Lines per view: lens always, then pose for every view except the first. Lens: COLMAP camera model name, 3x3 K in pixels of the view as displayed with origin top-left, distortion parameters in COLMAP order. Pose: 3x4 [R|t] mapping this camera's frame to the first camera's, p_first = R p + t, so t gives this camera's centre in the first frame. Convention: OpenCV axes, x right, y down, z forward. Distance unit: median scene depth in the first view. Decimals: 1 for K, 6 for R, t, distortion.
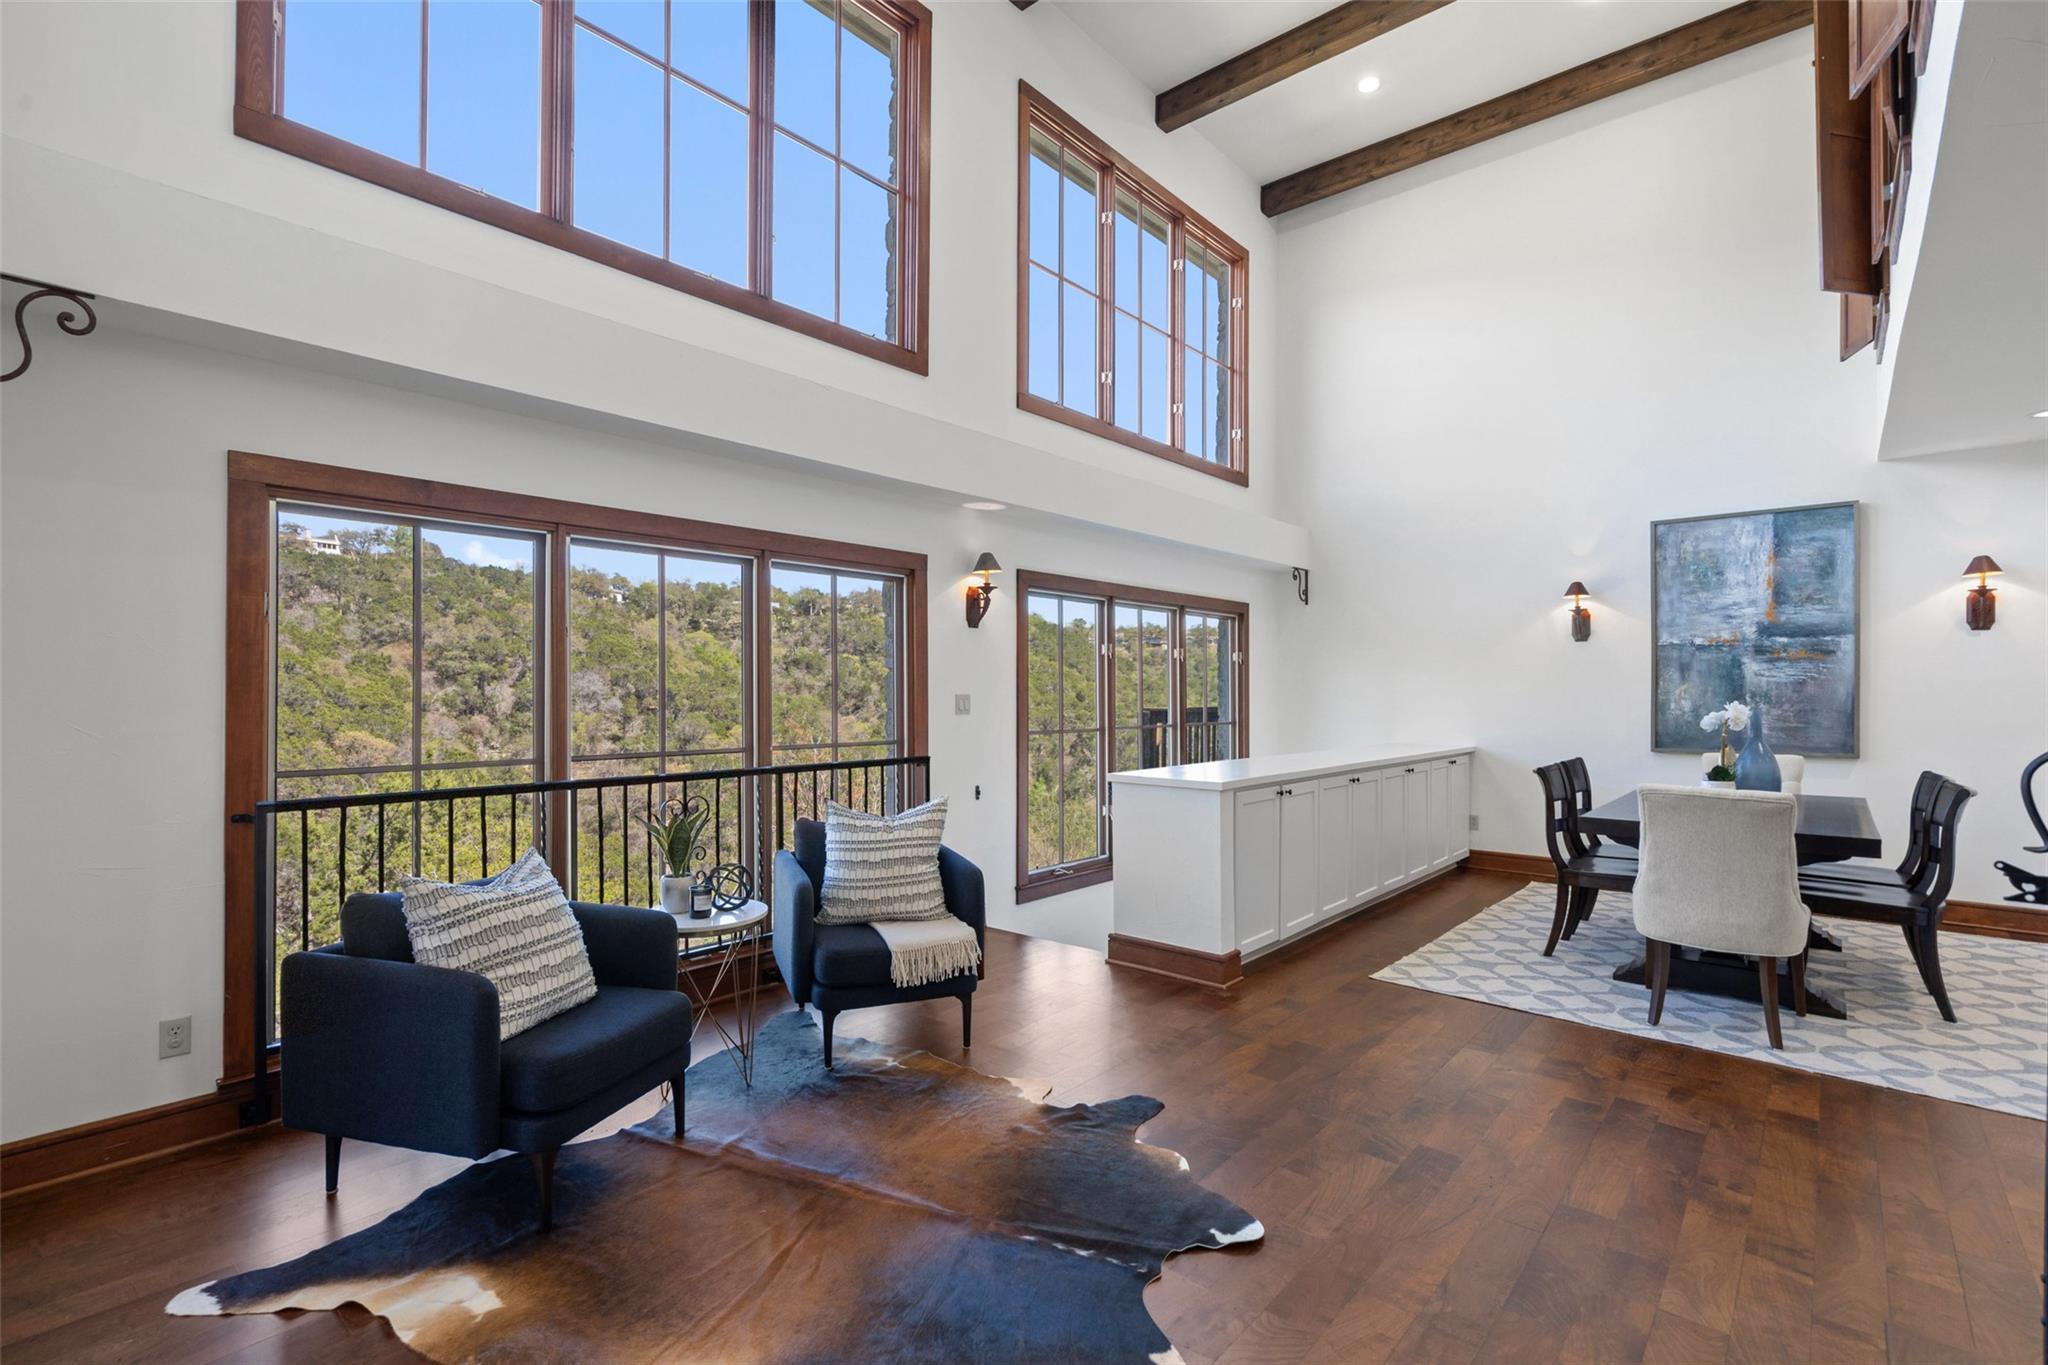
lens RADIAL K [[933.4, 0, 1017.1], [0, 933.4, 687.1], [0, 0, 1]] dist [-0.005769, 0.001299]
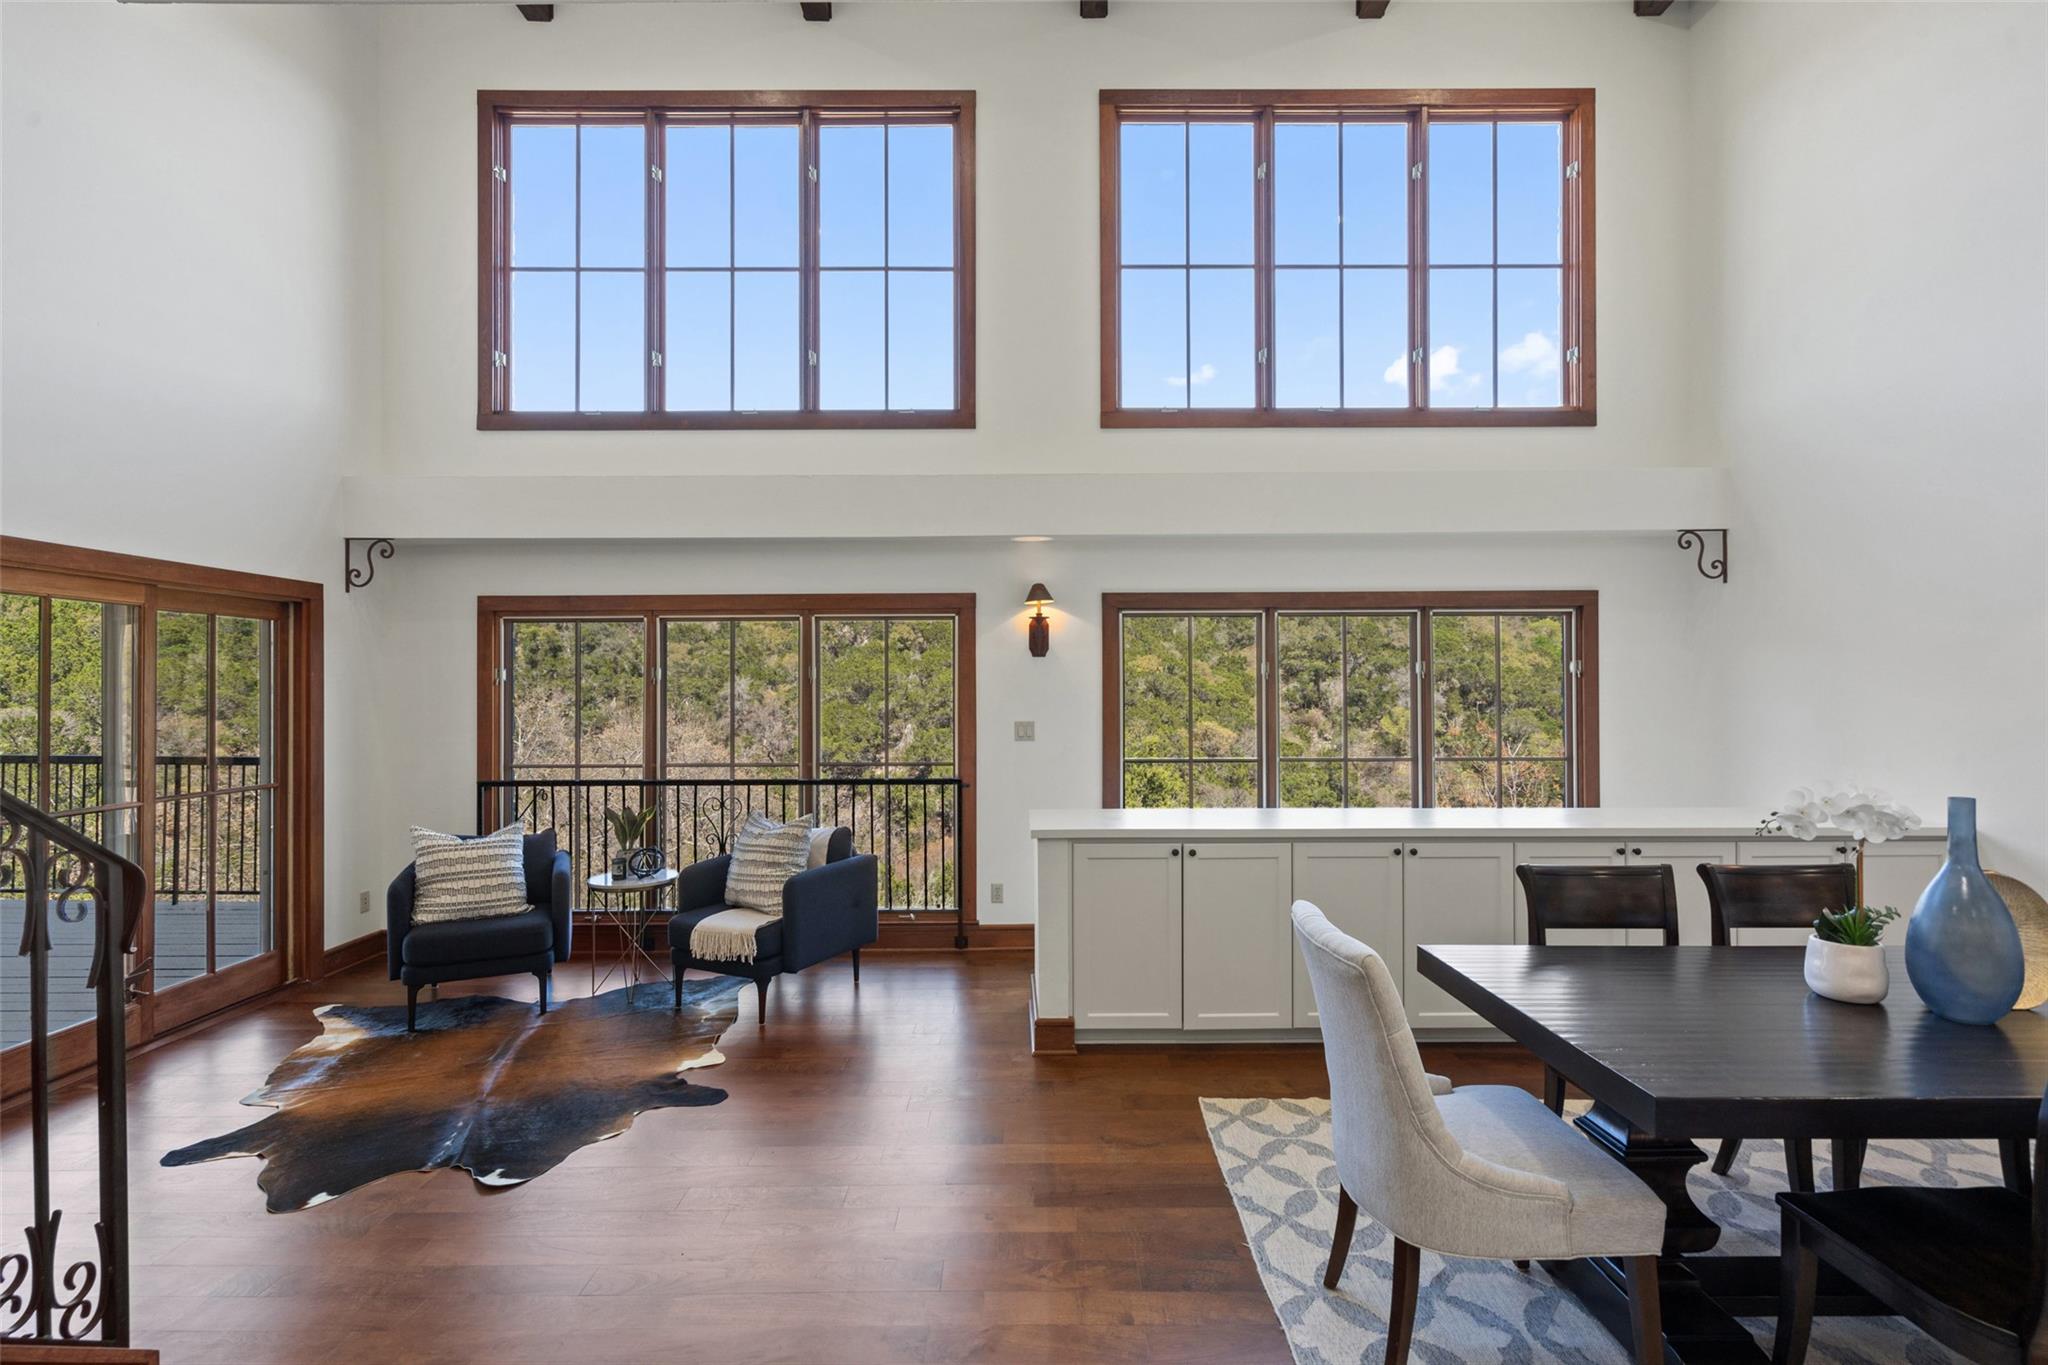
lens RADIAL K [[933.4, 0, 1021.8], [0, 933.4, 691.9], [0, 0, 1]] dist [-0.005769, 0.001299]
pose [[0.660421, -0.001153, -0.750894, 0.715273], [0.009781, 0.999927, 0.007068, -0.032320], [0.750831, -0.012012, 0.660385, 0.305363]]
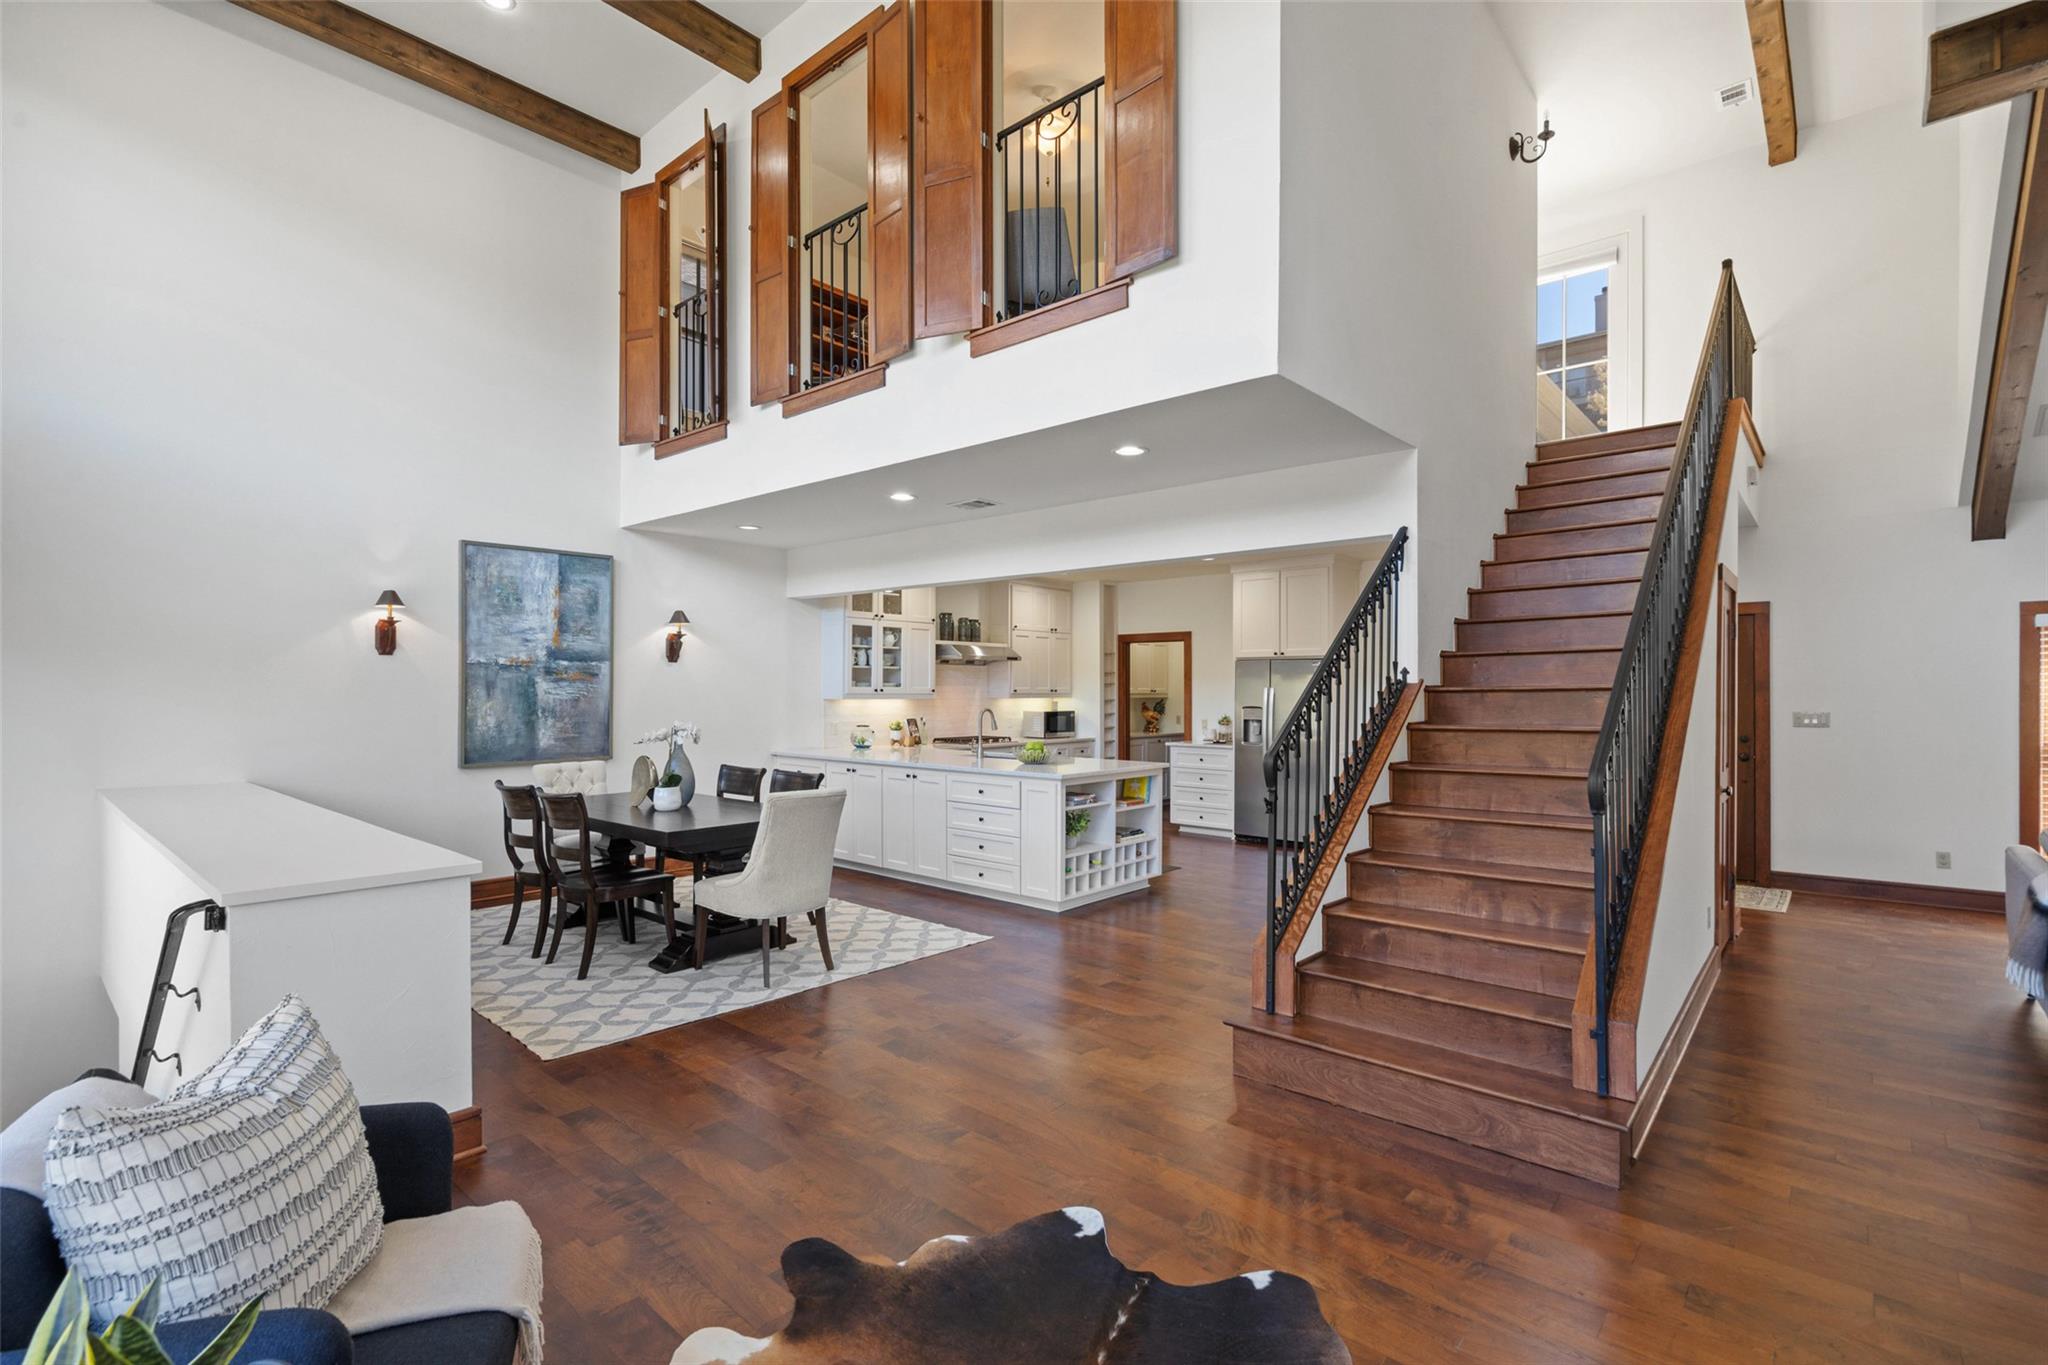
lens RADIAL K [[933.4, 0, 1019.4], [0, 933.4, 687.6], [0, 0, 1]] dist [-0.005769, 0.001299]
pose [[0.004088, -0.000429, 0.999992, -0.387416], [-0.006678, 0.999978, 0.000456, -0.026866], [-0.999969, -0.006679, 0.004086, 0.465698]]
